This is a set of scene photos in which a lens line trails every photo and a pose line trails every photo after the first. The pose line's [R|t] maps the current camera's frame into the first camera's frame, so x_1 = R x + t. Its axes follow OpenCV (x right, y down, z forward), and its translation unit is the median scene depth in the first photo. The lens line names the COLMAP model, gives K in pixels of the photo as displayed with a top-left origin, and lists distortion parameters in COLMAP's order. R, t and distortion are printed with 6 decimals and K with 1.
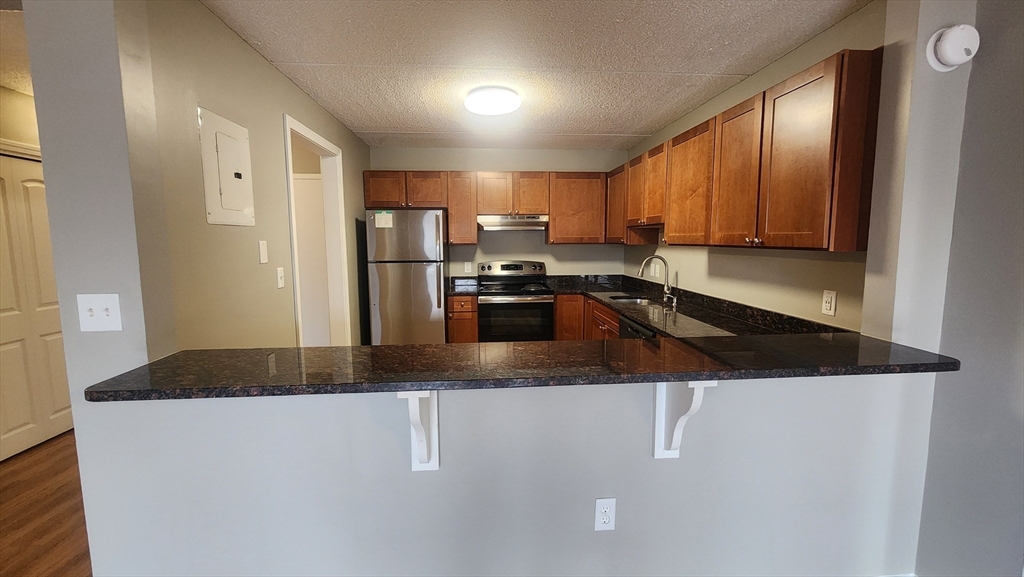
lens RADIAL K [[425.4, 0, 516.6], [0, 425.4, 288.1], [0, 0, 1]] dist [0.013172, -0.000433]
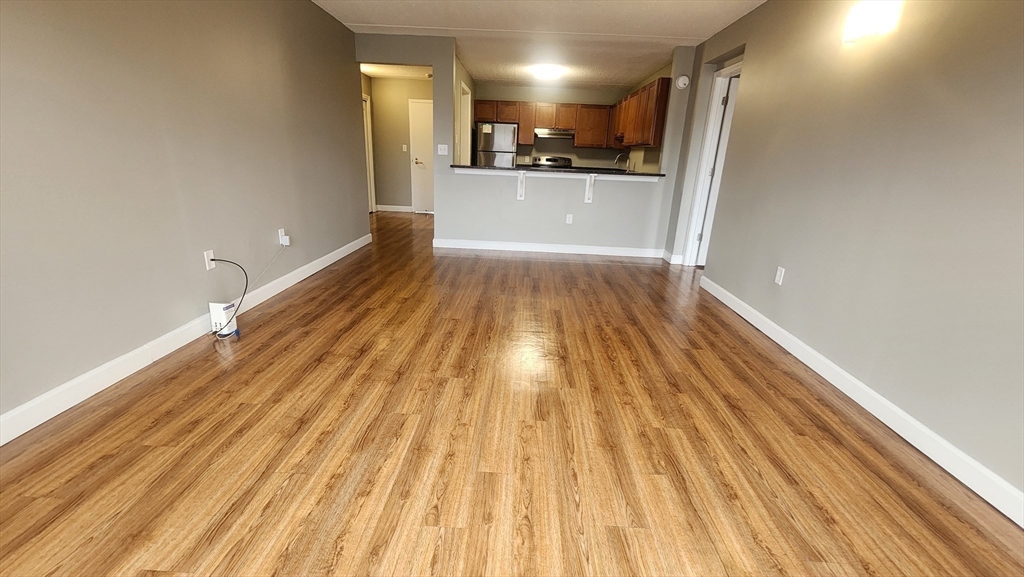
lens RADIAL K [[425.4, 0, 510.3], [0, 425.4, 294.8], [0, 0, 1]] dist [0.013172, -0.000433]
pose [[0.992080, 0.080303, -0.096589, 0.035515], [-0.058792, 0.976383, 0.207892, 0.152116], [0.111003, -0.200567, 0.973371, -0.932907]]
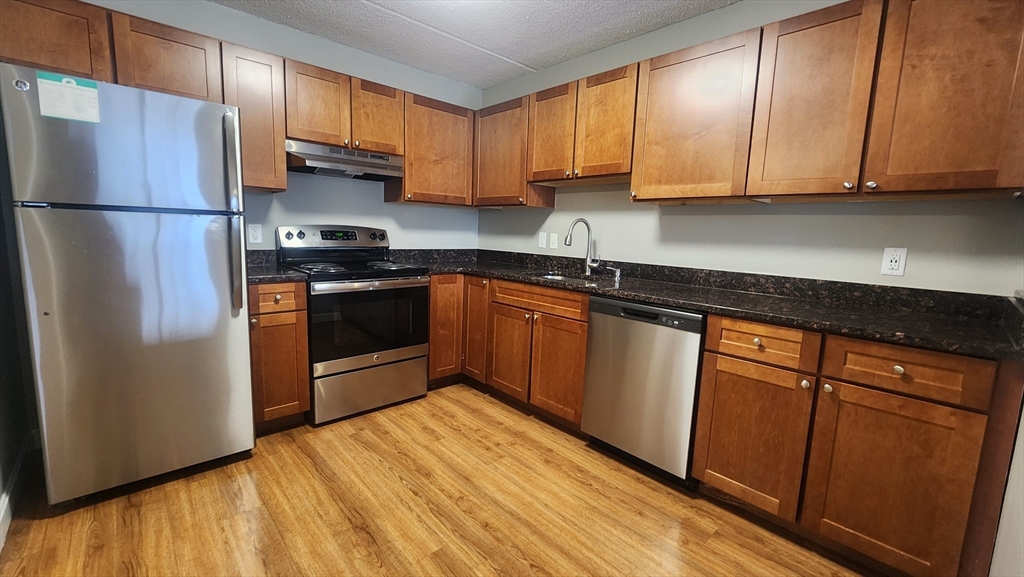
lens RADIAL K [[425.4, 0, 508.9], [0, 425.4, 282.2], [0, 0, 1]] dist [0.013172, -0.000433]
pose [[0.781383, -0.042760, 0.622585, -0.228216], [0.033517, 0.999085, 0.026553, 0.012835], [-0.623151, 0.000119, 0.782102, 0.388286]]
